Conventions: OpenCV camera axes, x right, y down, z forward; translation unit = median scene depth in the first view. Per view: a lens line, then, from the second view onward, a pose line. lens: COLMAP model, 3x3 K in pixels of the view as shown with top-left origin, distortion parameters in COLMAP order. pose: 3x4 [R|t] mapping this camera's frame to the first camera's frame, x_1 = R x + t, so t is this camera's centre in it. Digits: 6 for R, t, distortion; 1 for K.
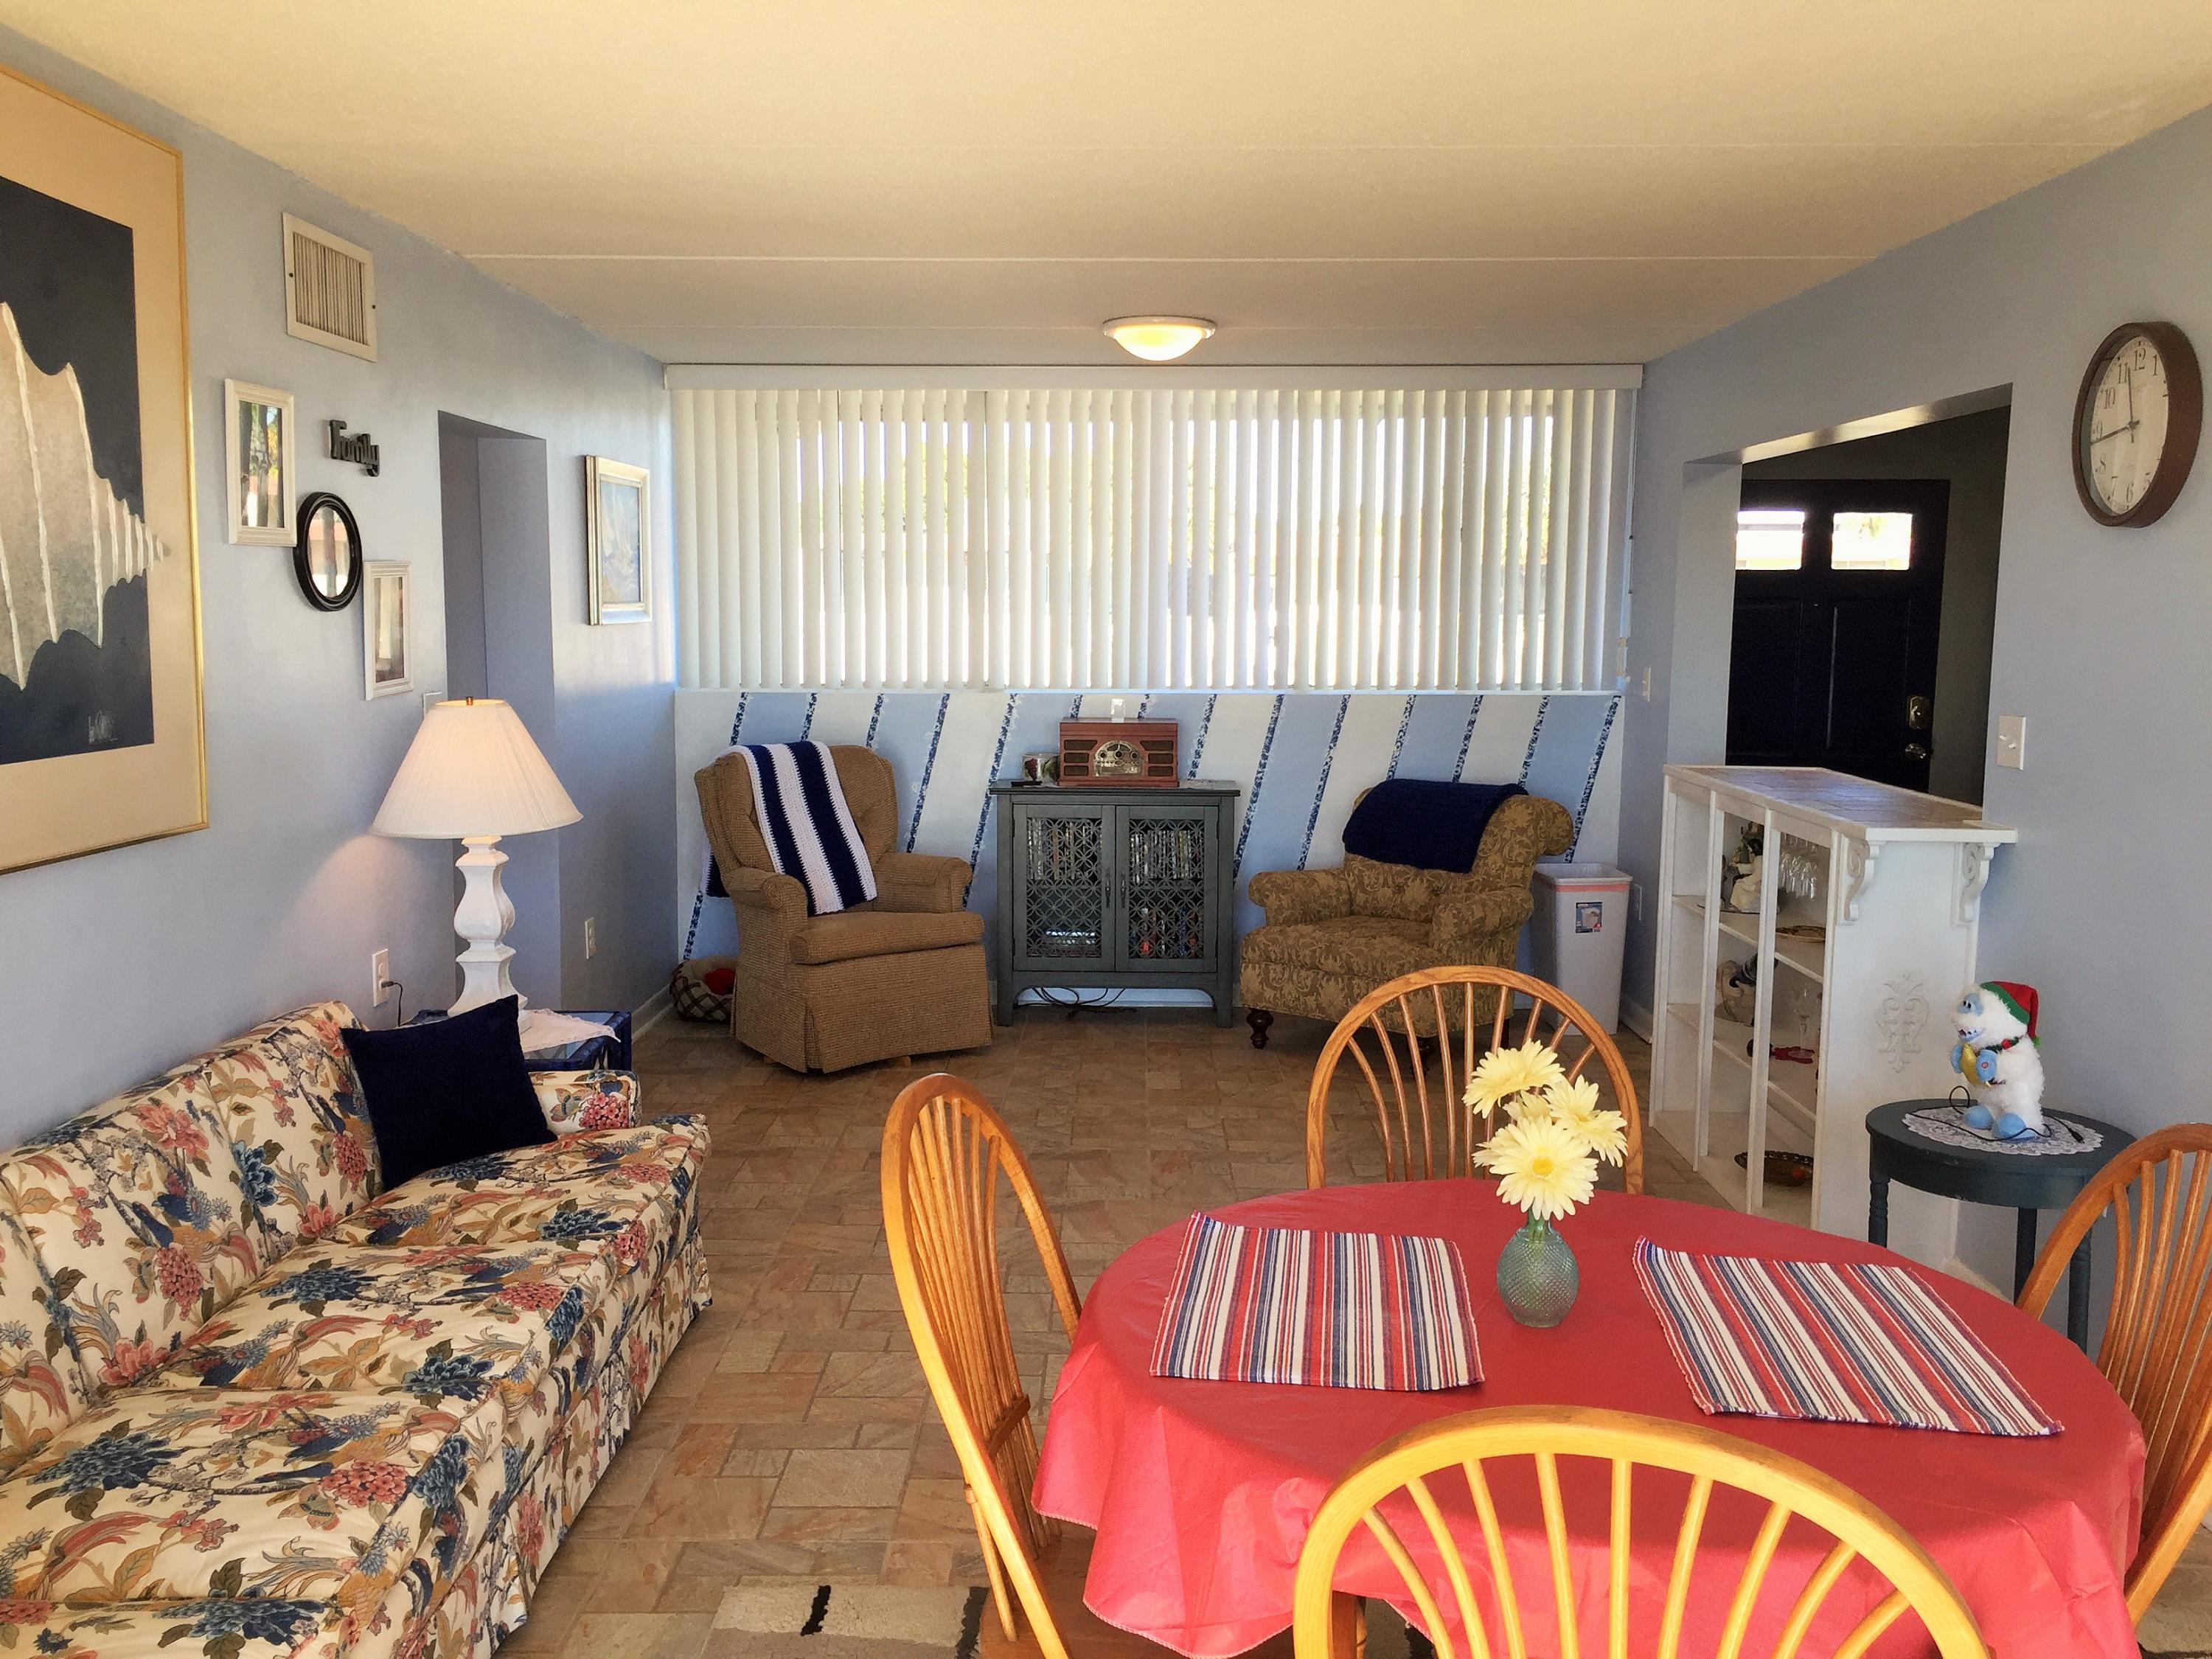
lens RADIAL K [[1885.4, 0, 1091.2], [0, 1885.4, 787.8], [0, 0, 1]] dist [0.093766, -0.115602]
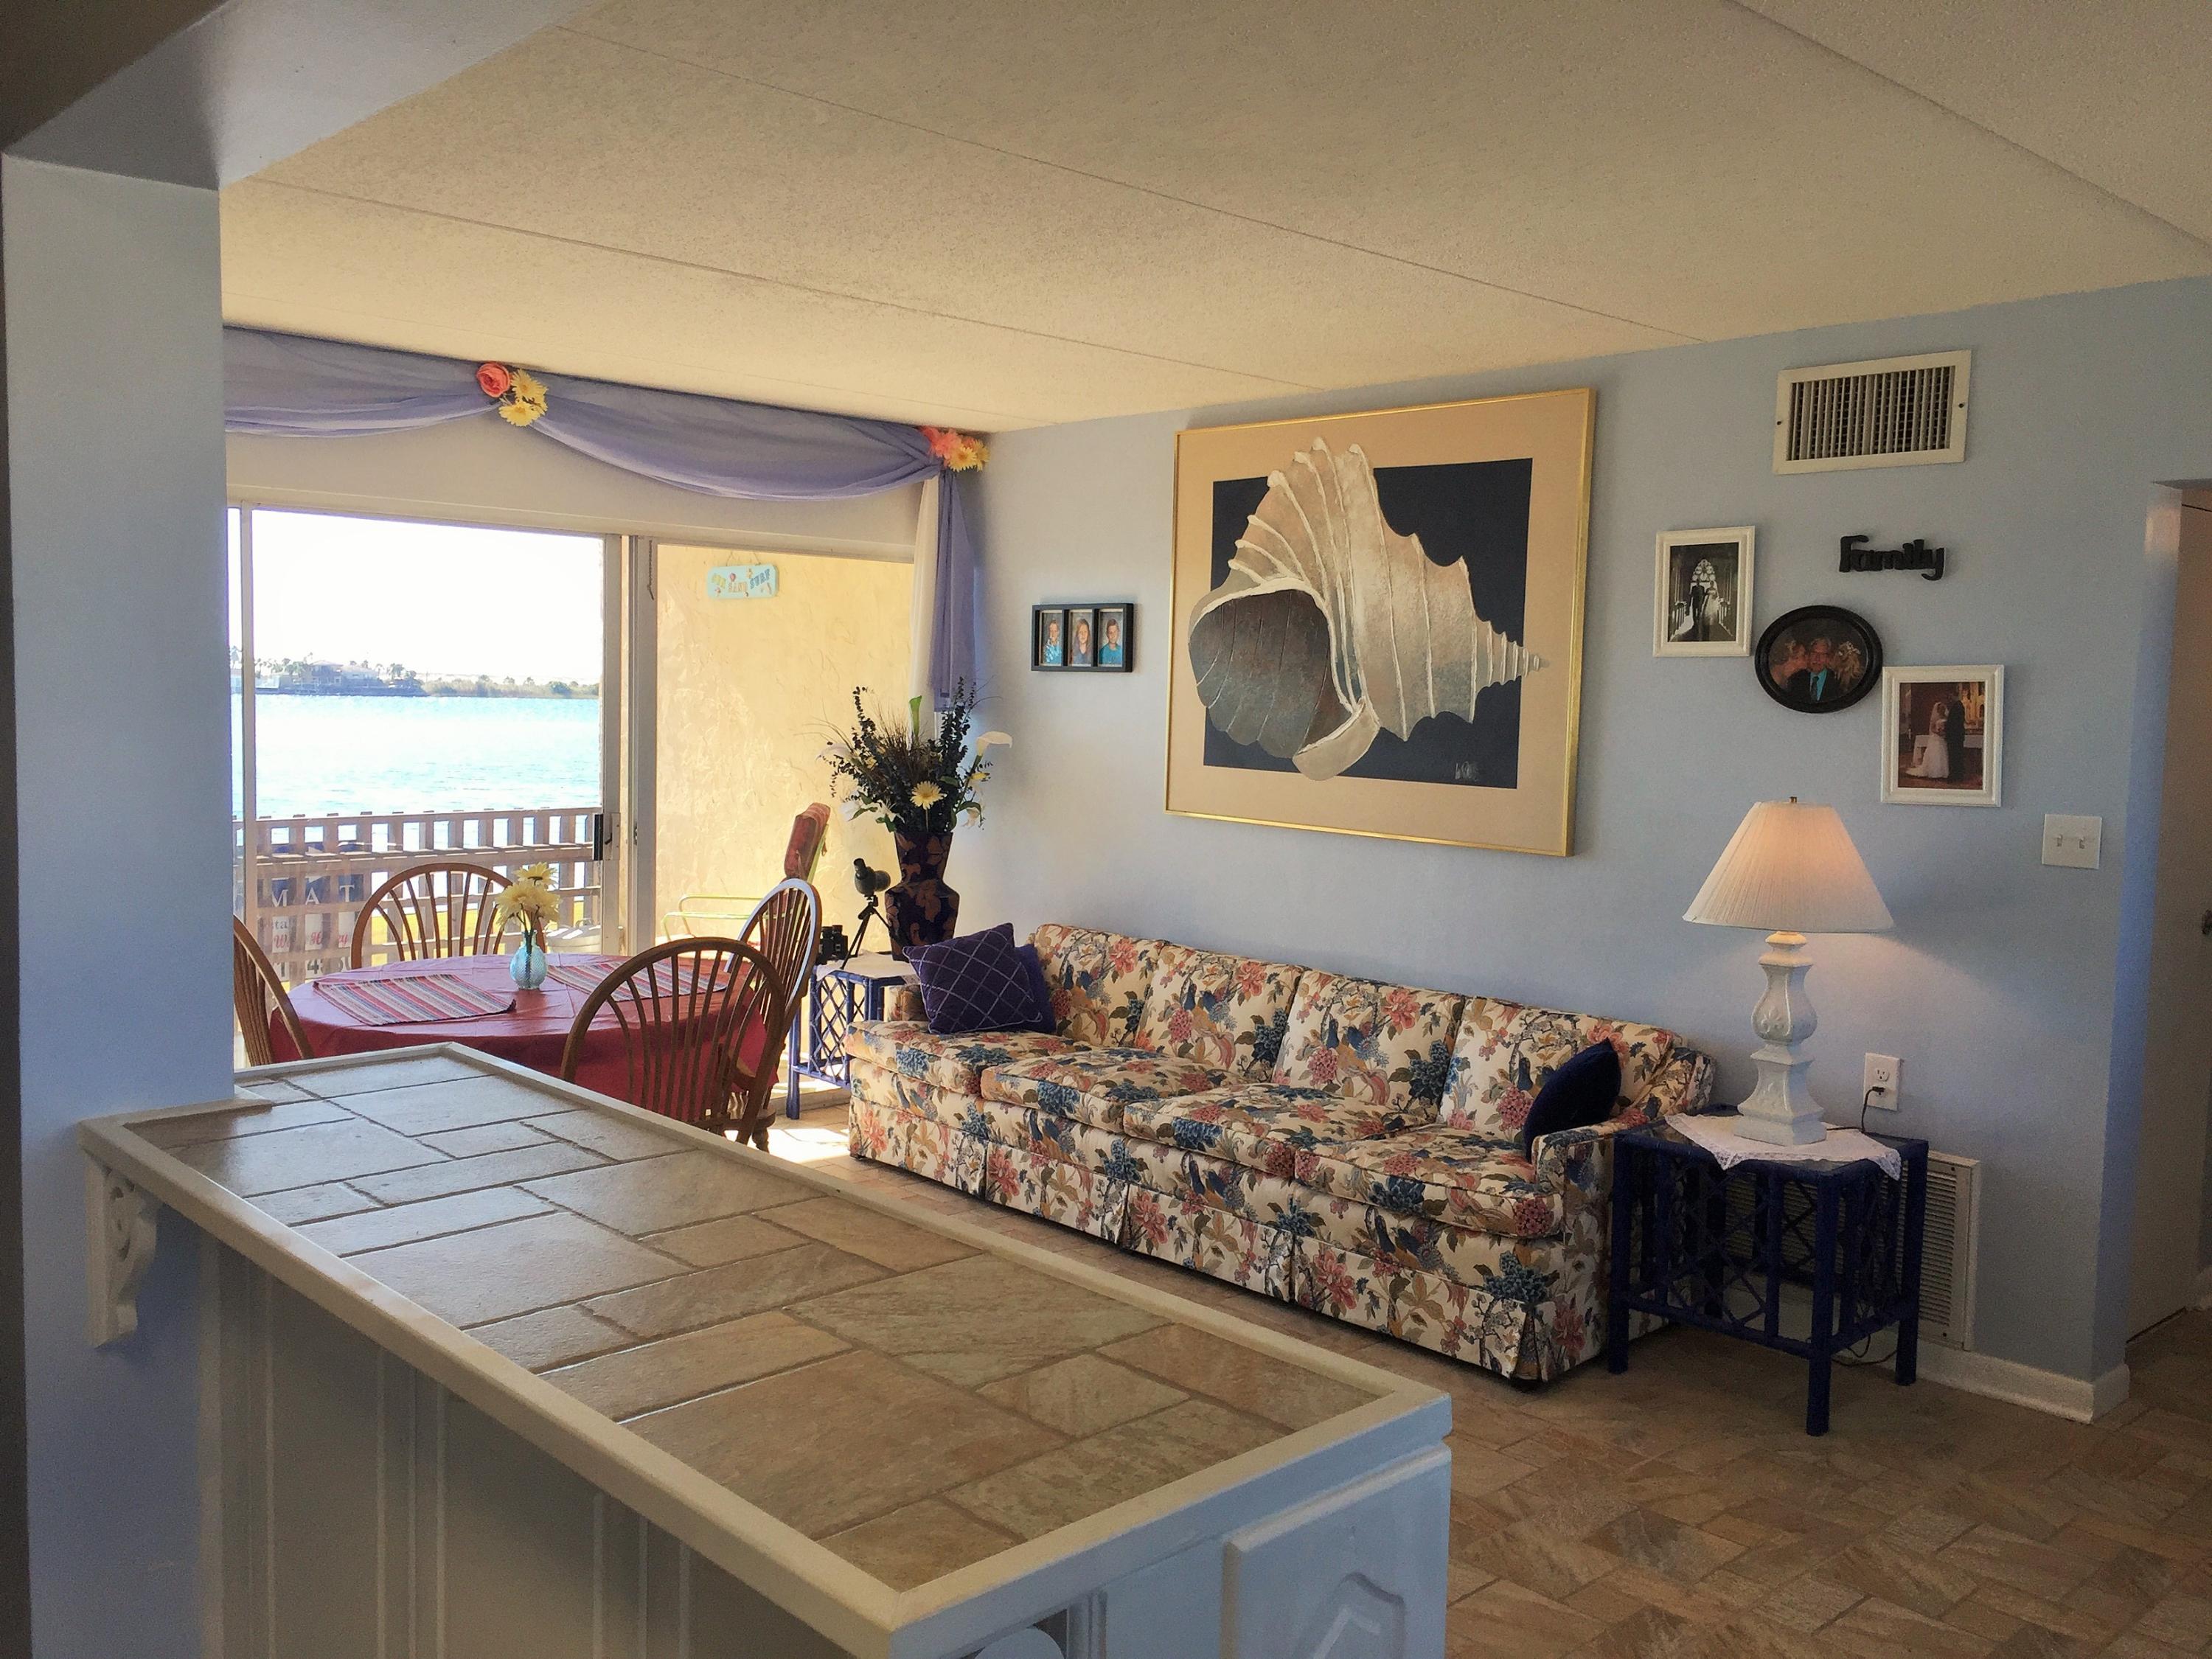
lens RADIAL K [[1885.4, 0, 1118.7], [0, 1885.4, 810.7], [0, 0, 1]] dist [0.093766, -0.115602]
pose [[-0.714509, 0.022983, -0.699249, 0.822555], [-0.098023, 0.986313, 0.132581, -0.180848], [0.692725, 0.163273, -0.702477, 1.897785]]
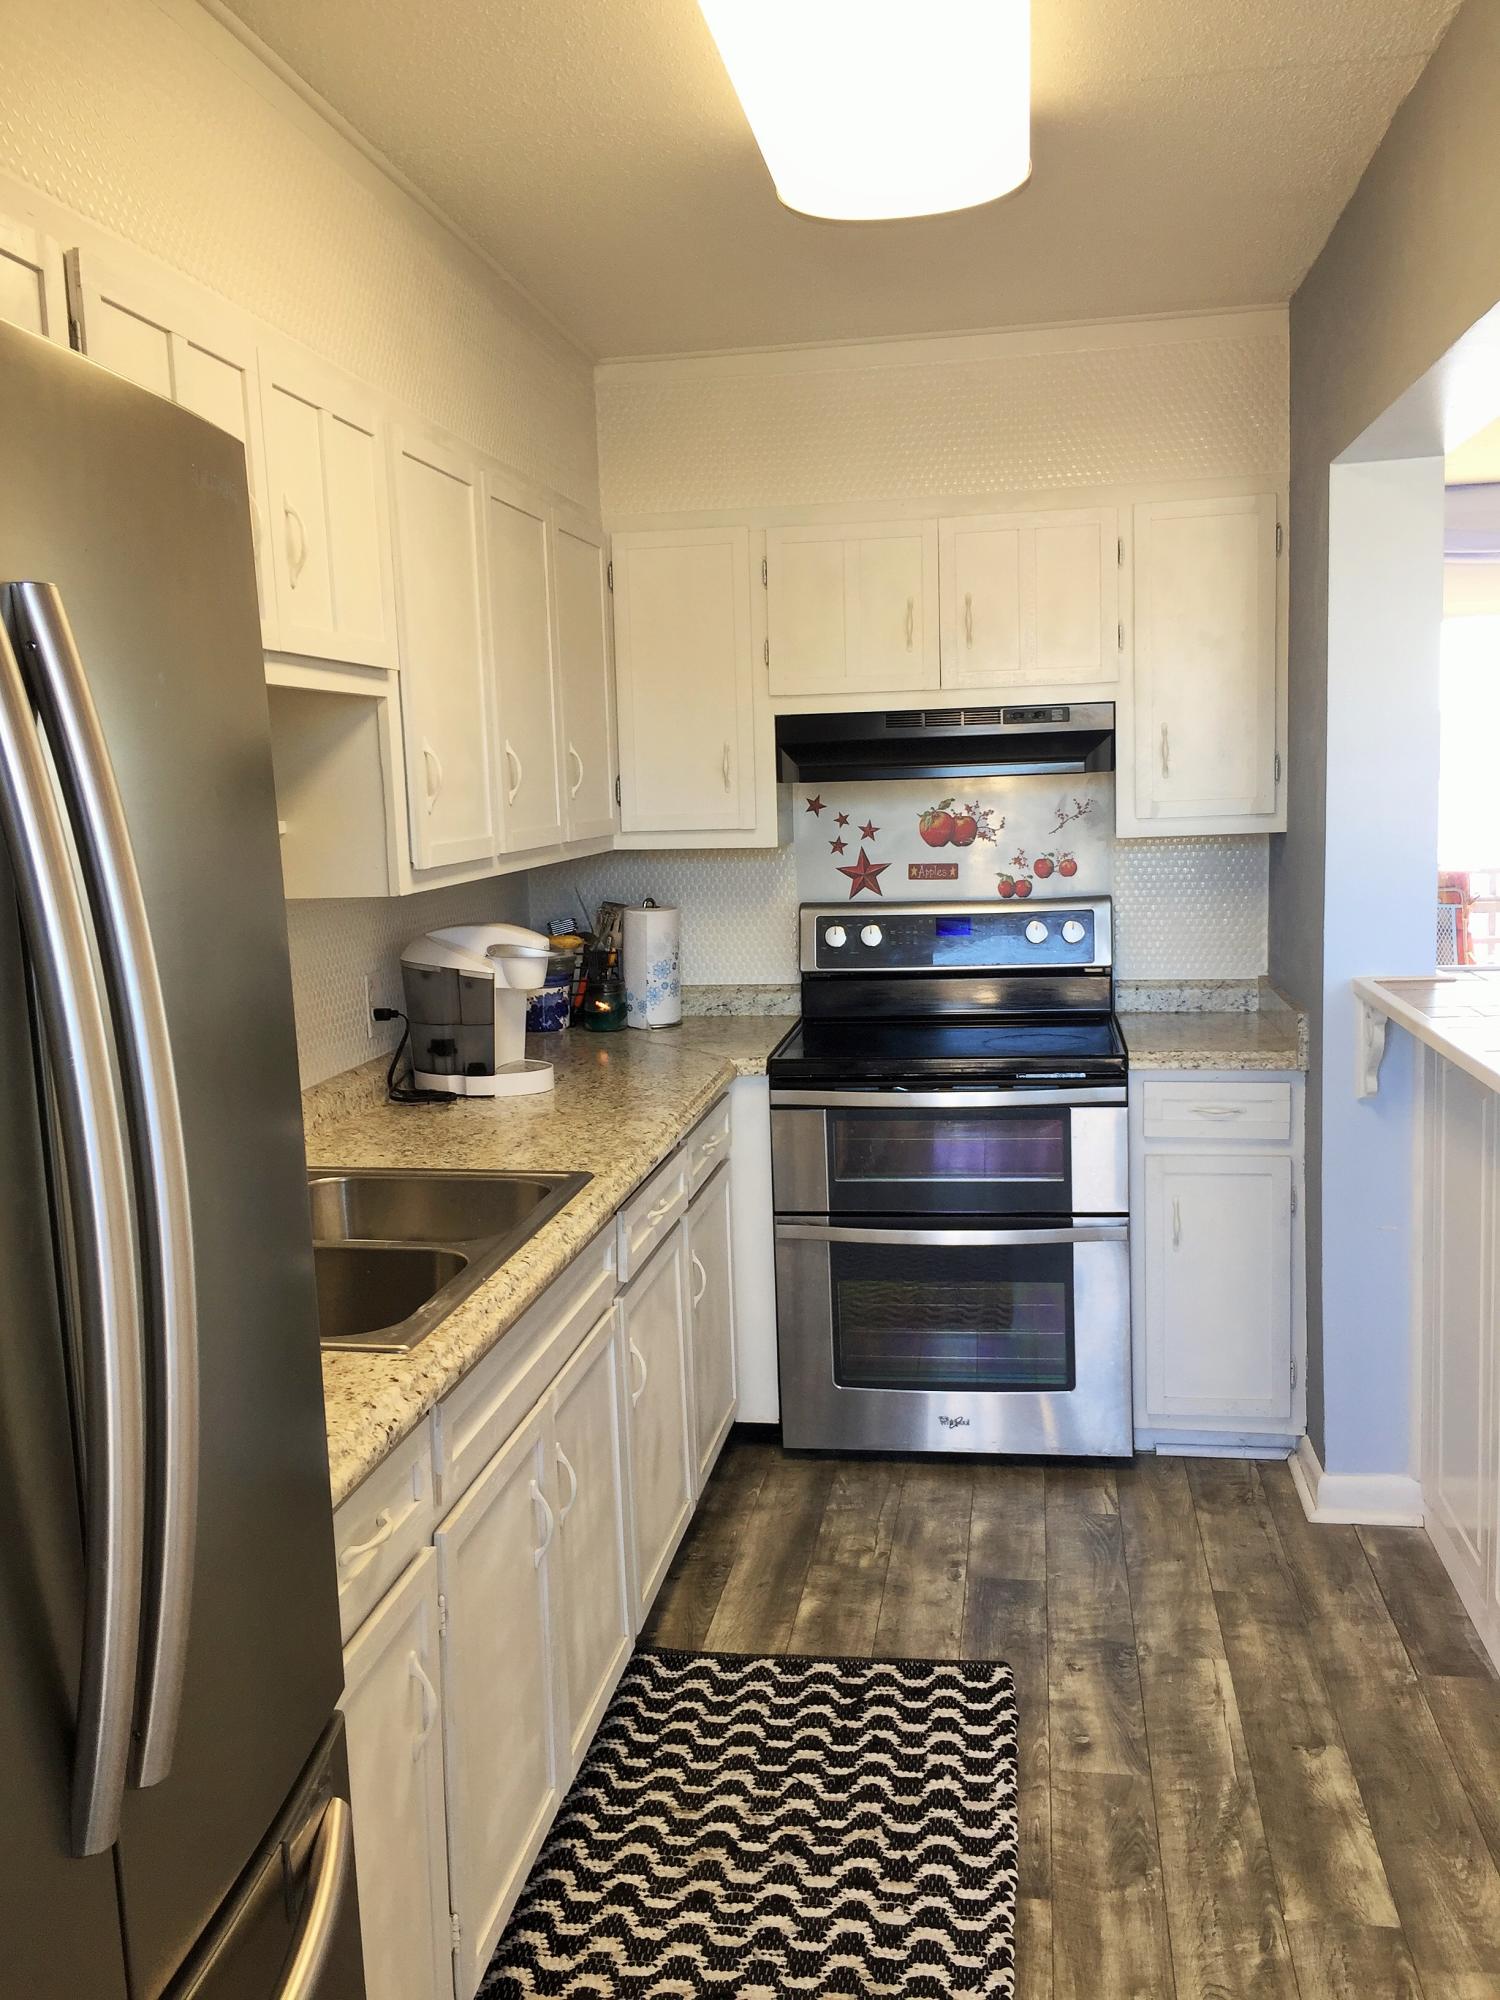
lens RADIAL K [[1704.7, 0, 745.5], [0, 1704.7, 986.4], [0, 0, 1]] dist [0.093766, -0.115602]
pose [[-0.990219, 0.007818, 0.139304, 0.849124], [0.038879, 0.974344, 0.221680, -0.206322], [-0.133997, 0.224928, -0.965118, 2.279489]]
